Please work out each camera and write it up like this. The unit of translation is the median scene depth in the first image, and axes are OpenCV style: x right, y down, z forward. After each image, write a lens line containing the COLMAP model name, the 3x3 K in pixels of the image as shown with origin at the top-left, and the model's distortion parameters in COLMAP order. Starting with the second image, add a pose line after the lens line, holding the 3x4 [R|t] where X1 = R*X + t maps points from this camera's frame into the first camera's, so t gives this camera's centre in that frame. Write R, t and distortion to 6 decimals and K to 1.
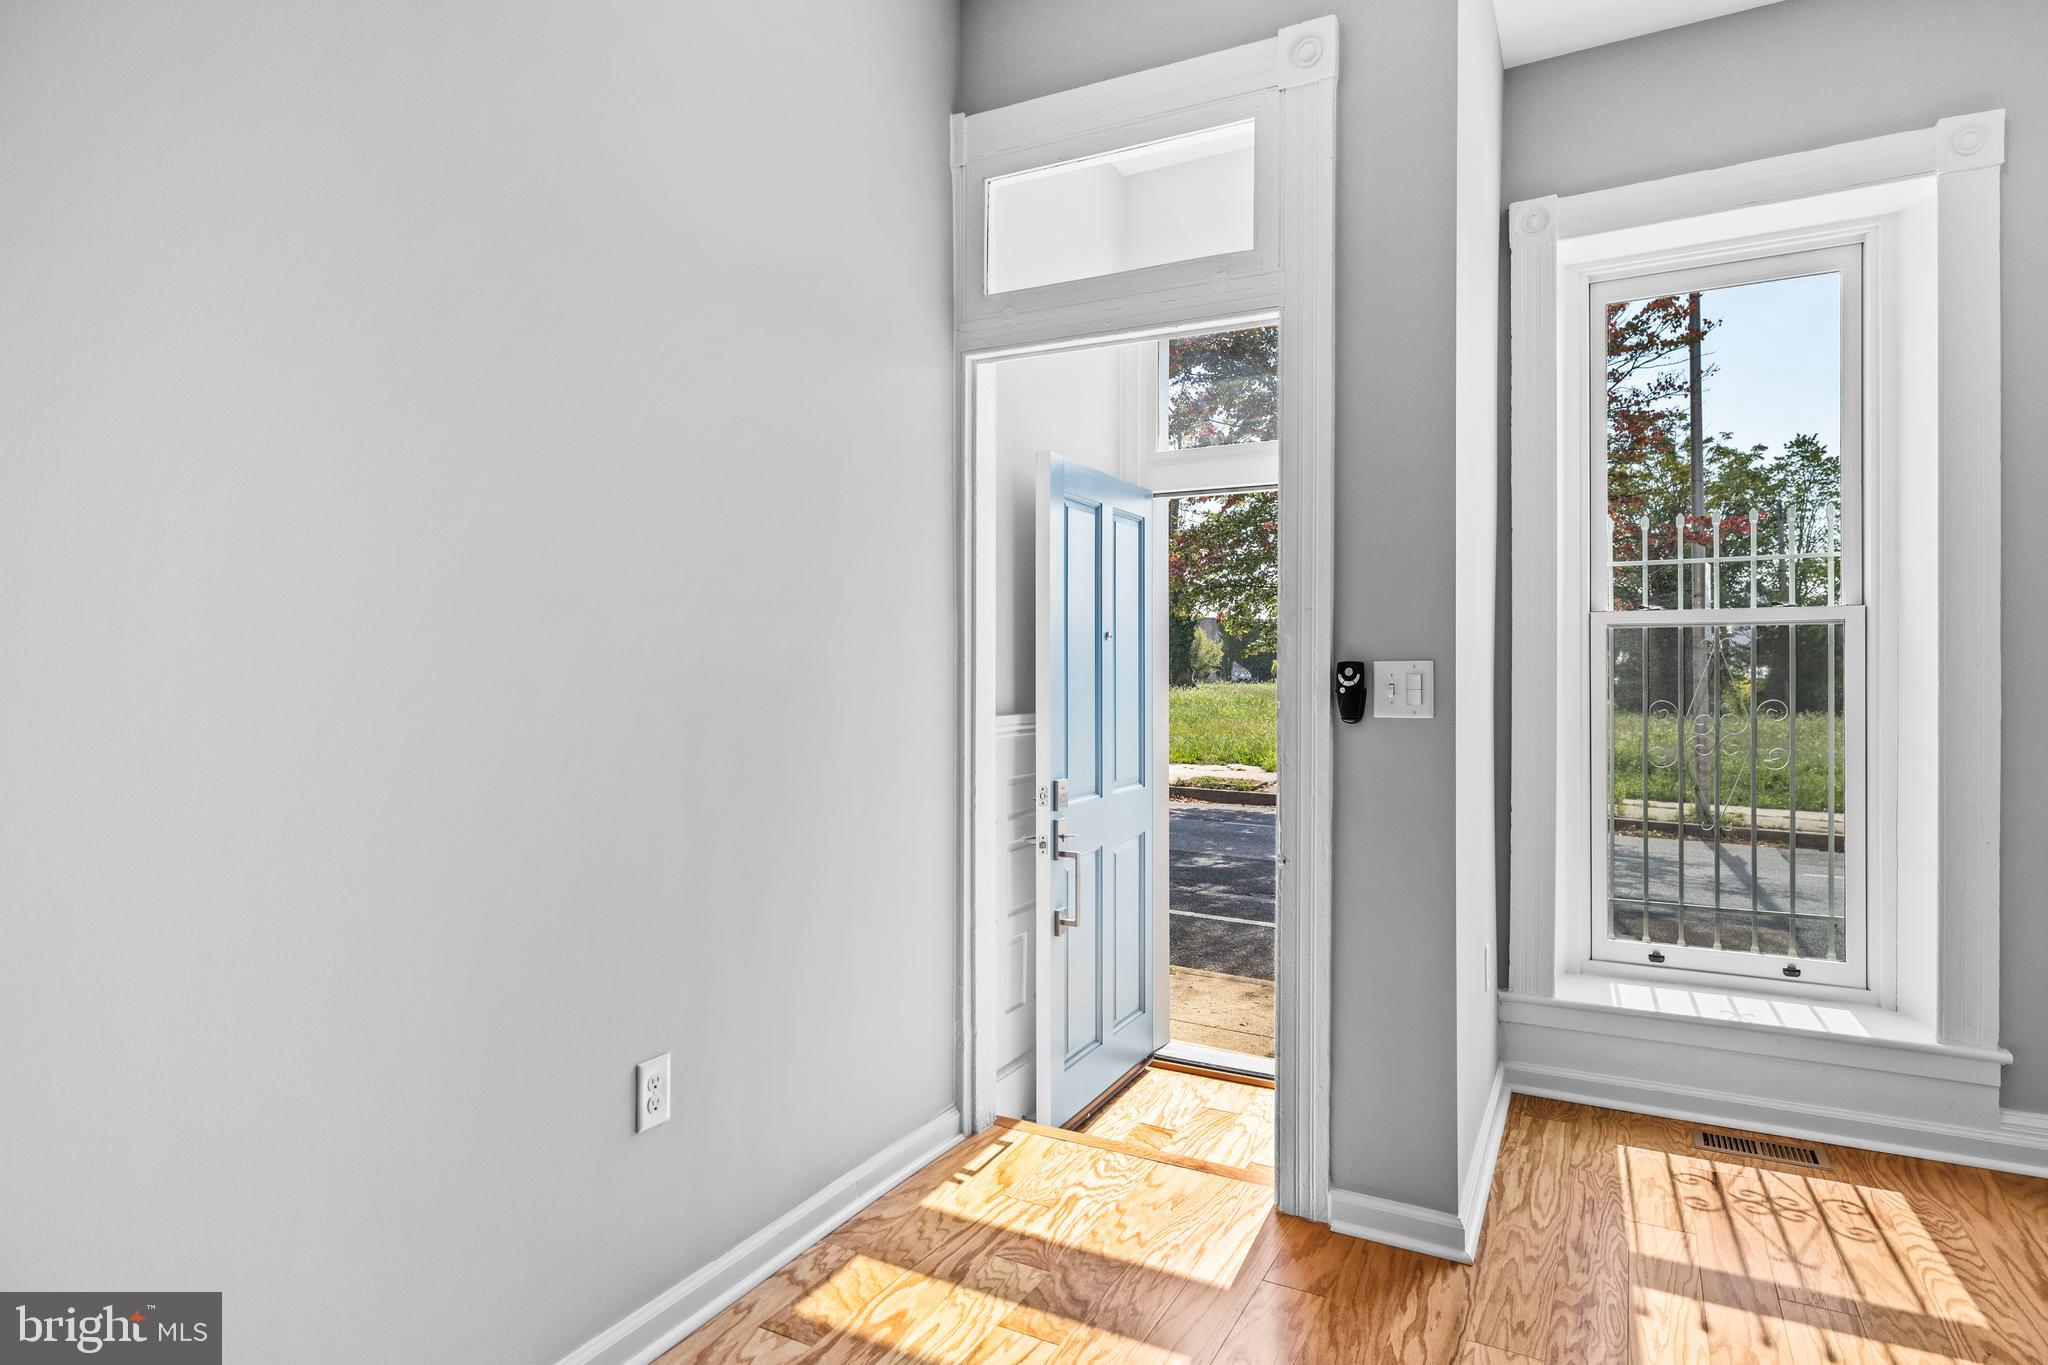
lens RADIAL K [[1118.9, 0, 1022.4], [0, 1118.9, 672.1], [0, 0, 1]] dist [-0.003909, 0.000177]
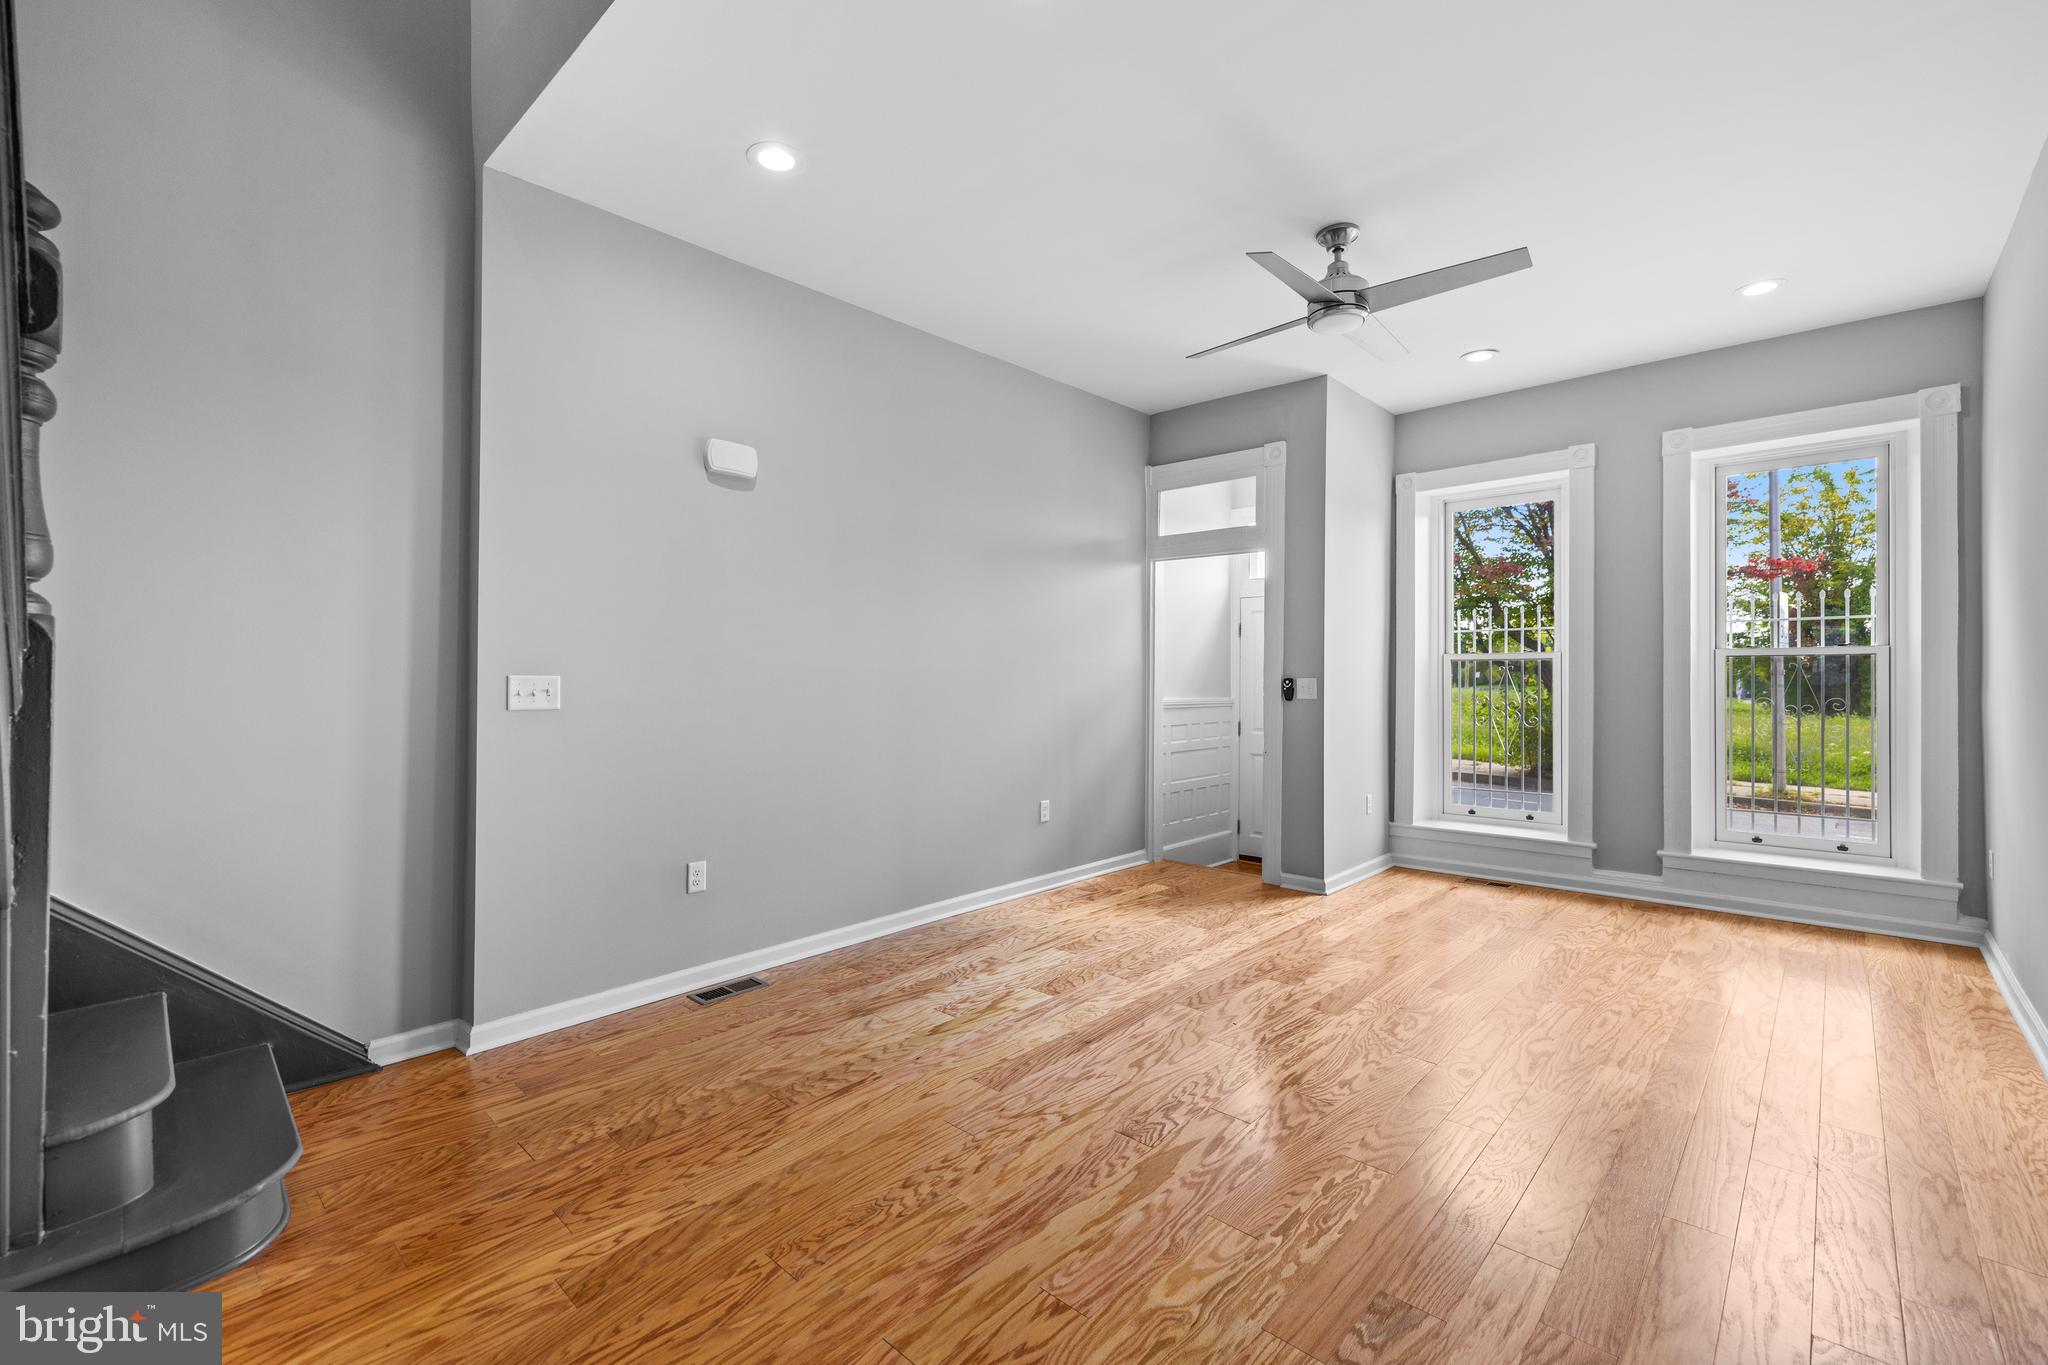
lens RADIAL K [[881.5, 0, 1018.0], [0, 881.5, 670.9], [0, 0, 1]] dist [0.002565, 0.000980]
pose [[0.966813, -0.000503, -0.255486, 0.176179], [-0.001392, 0.999973, -0.007239, -0.008495], [0.255482, 0.007354, 0.966786, -1.077135]]
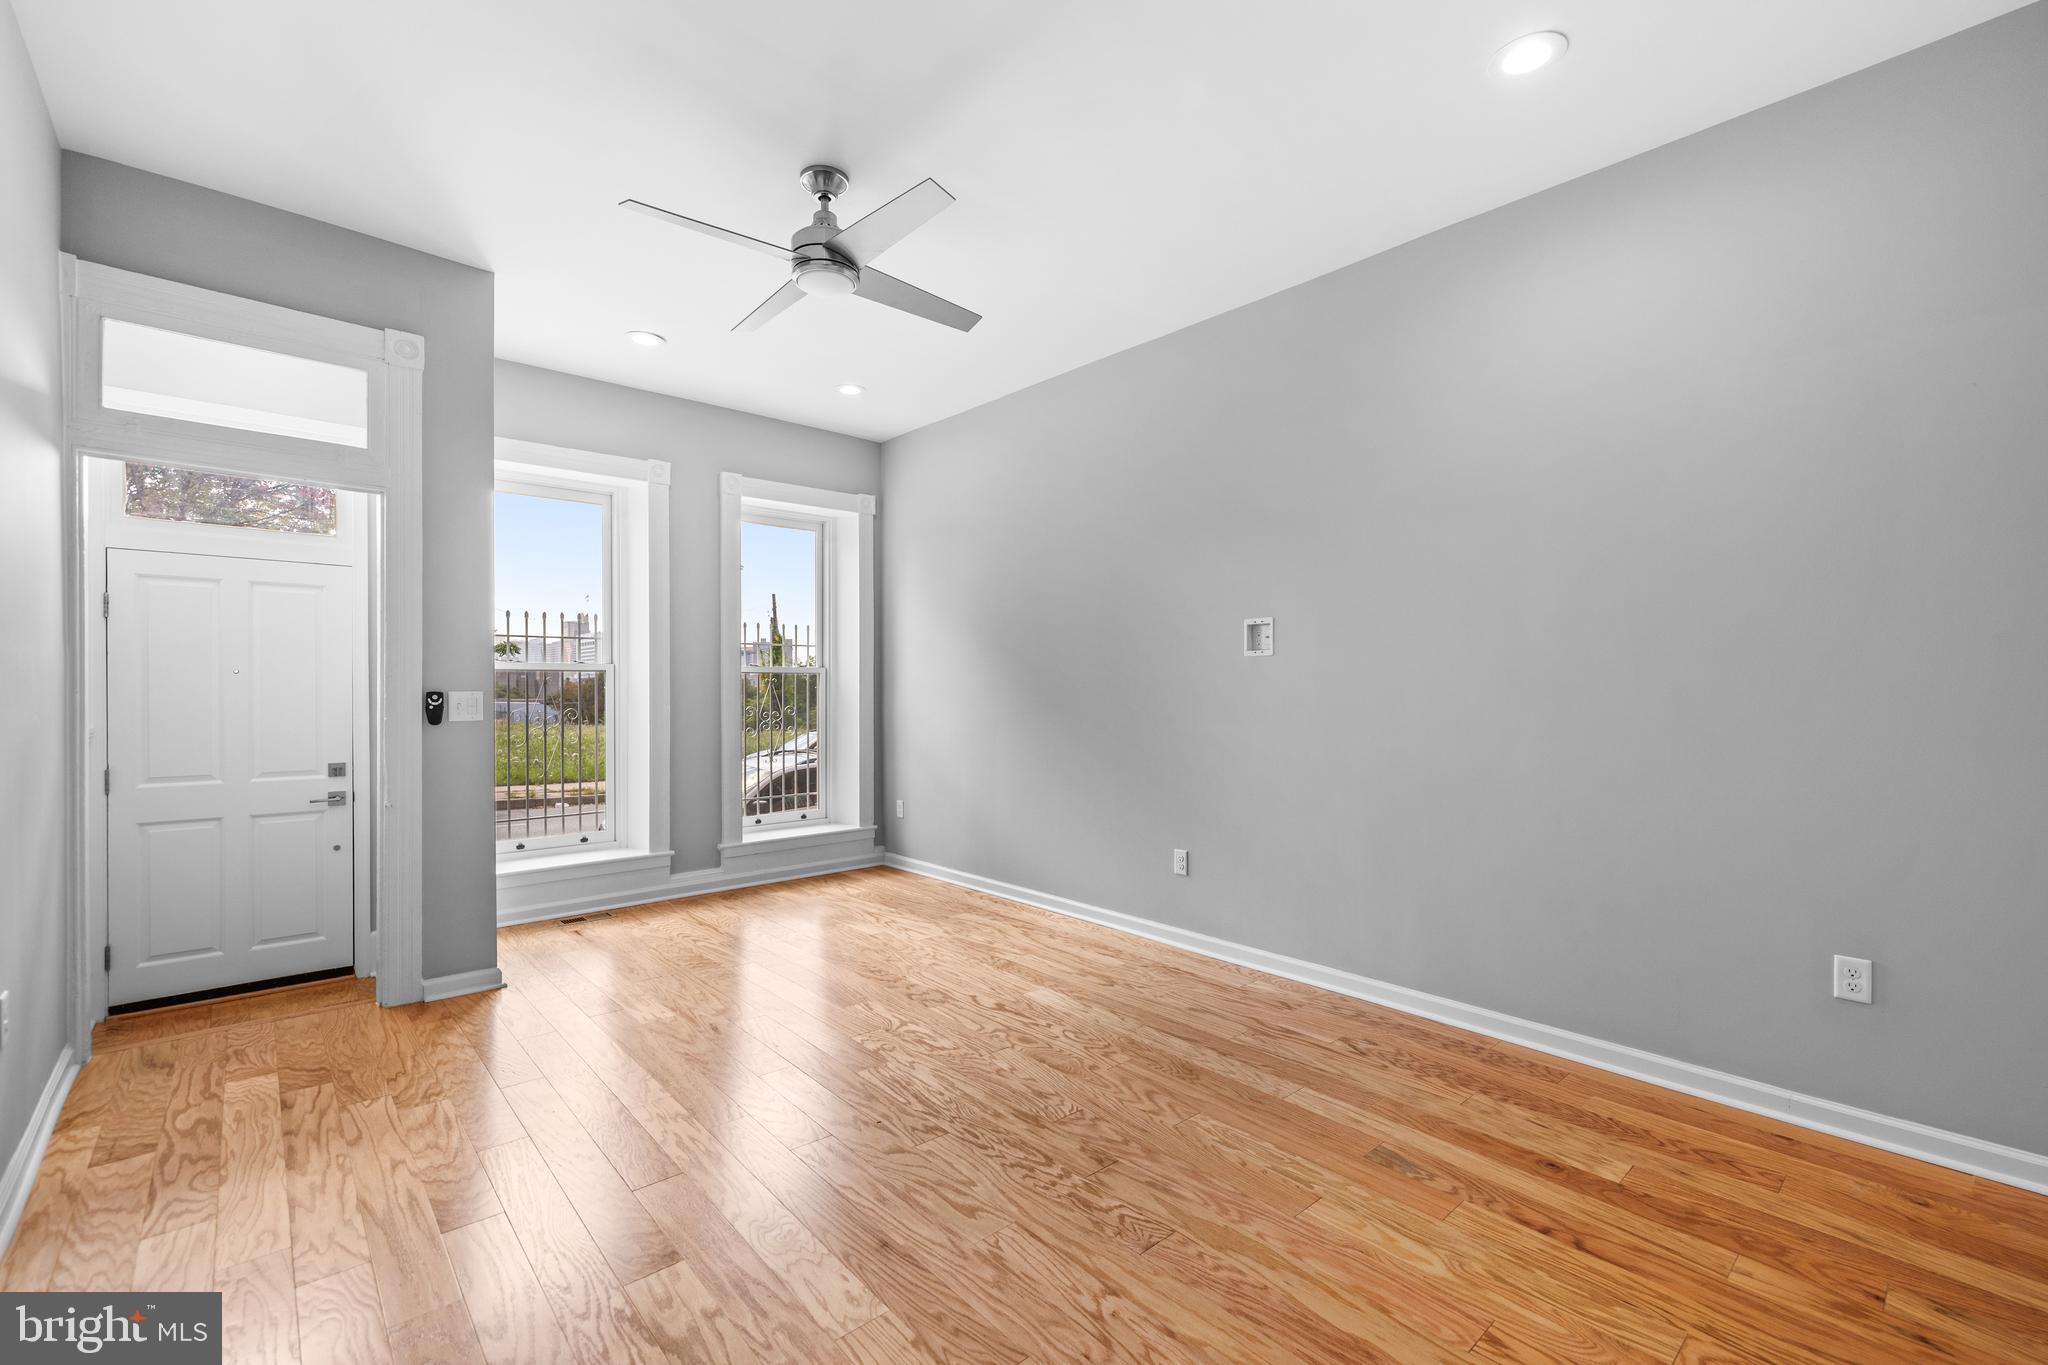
lens RADIAL K [[881.5, 0, 1012.7], [0, 881.5, 701.0], [0, 0, 1]] dist [0.002565, 0.000980]
pose [[0.341947, -0.011715, 0.939646, -0.650939], [-0.000690, 0.999919, 0.012718, -0.011522], [-0.939719, -0.004997, 0.341911, -0.346355]]
